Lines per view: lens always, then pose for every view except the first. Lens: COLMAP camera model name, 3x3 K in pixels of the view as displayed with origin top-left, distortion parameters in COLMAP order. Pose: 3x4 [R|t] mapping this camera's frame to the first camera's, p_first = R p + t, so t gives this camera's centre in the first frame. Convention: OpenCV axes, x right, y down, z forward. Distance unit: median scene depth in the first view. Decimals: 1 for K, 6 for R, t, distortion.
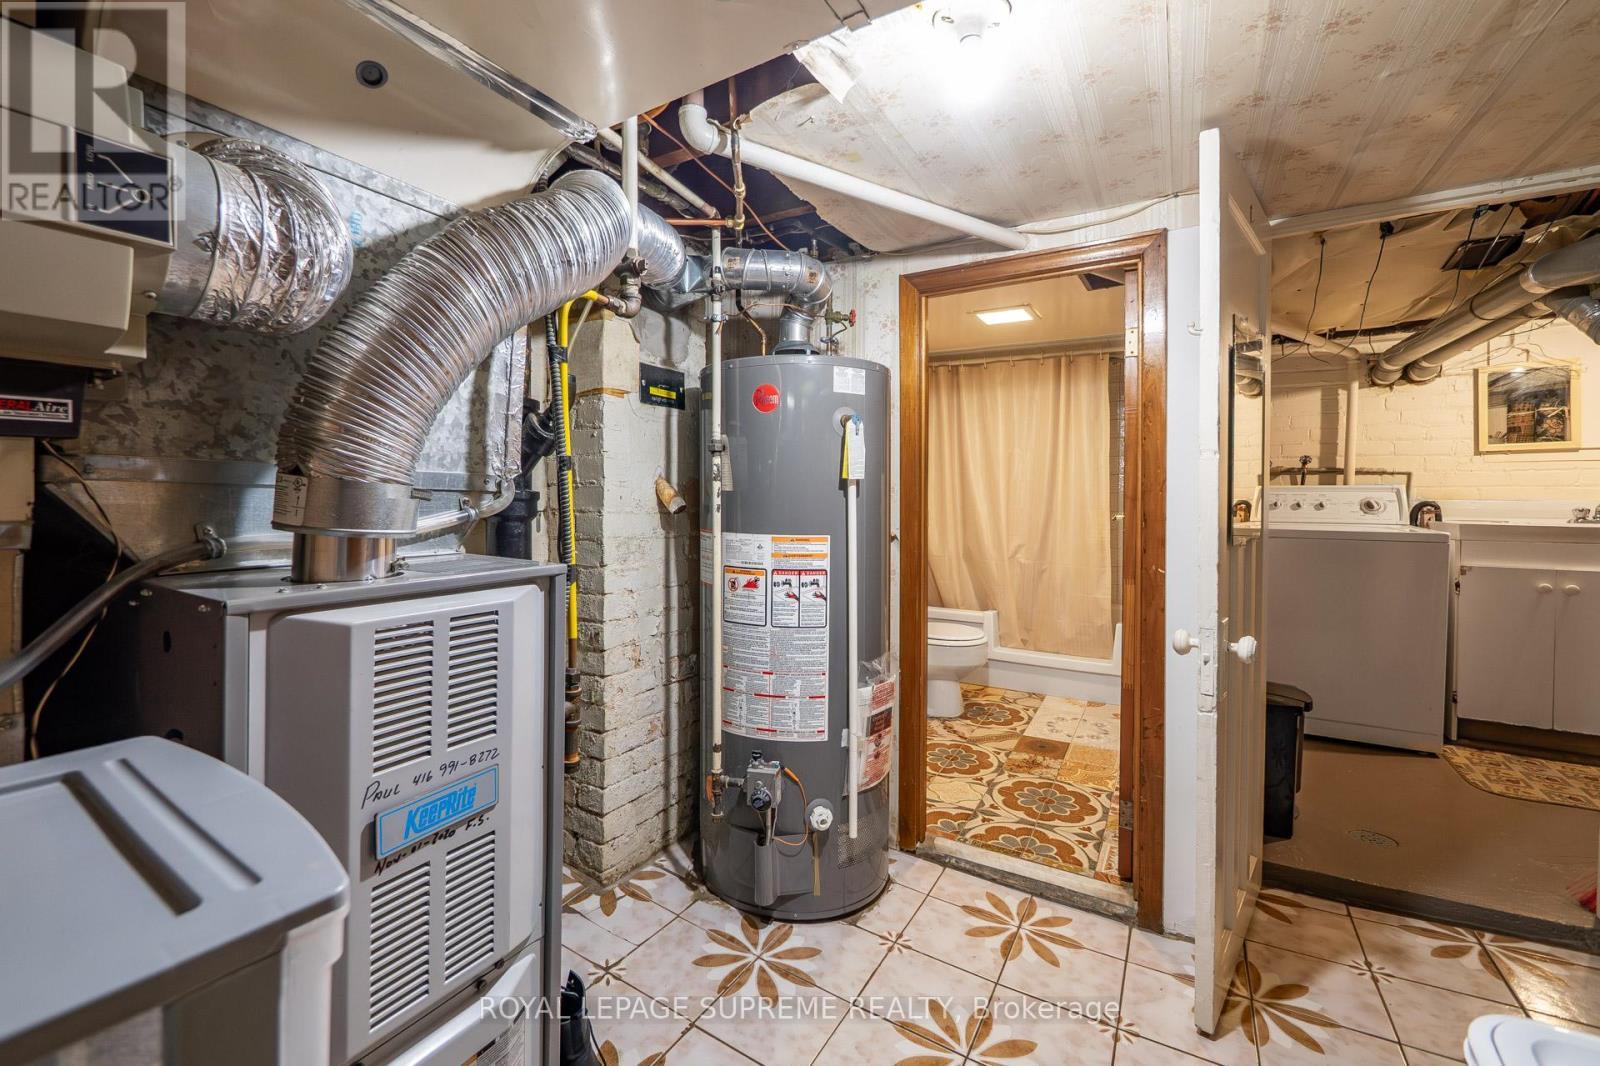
lens RADIAL K [[622.0, 0, 800.3], [0, 622.0, 510.2], [0, 0, 1]] dist [-0.000944, -0.000072]
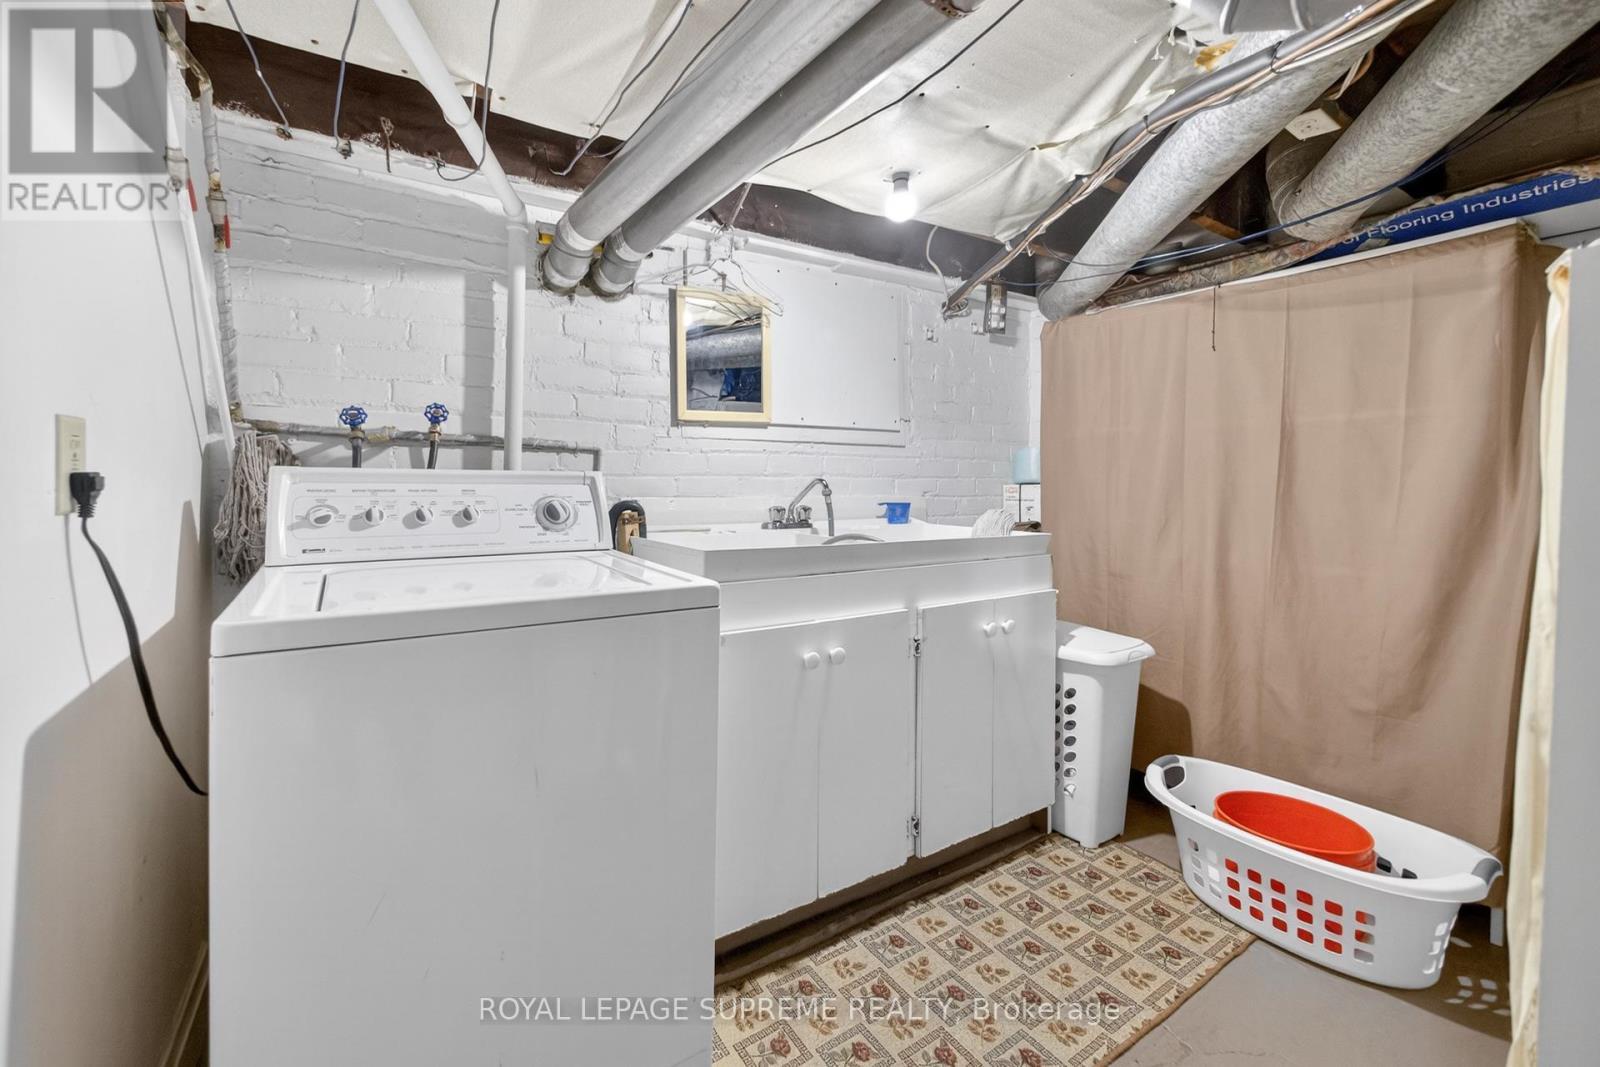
lens RADIAL K [[674.6, 0, 795.3], [0, 674.6, 480.0], [0, 0, 1]] dist [-0.002111, -0.000171]
pose [[0.413535, 0.000486, 0.910488, 0.482868], [0.020400, 0.999744, -0.009799, -0.022668], [-0.910259, 0.022627, 0.413420, 0.570423]]
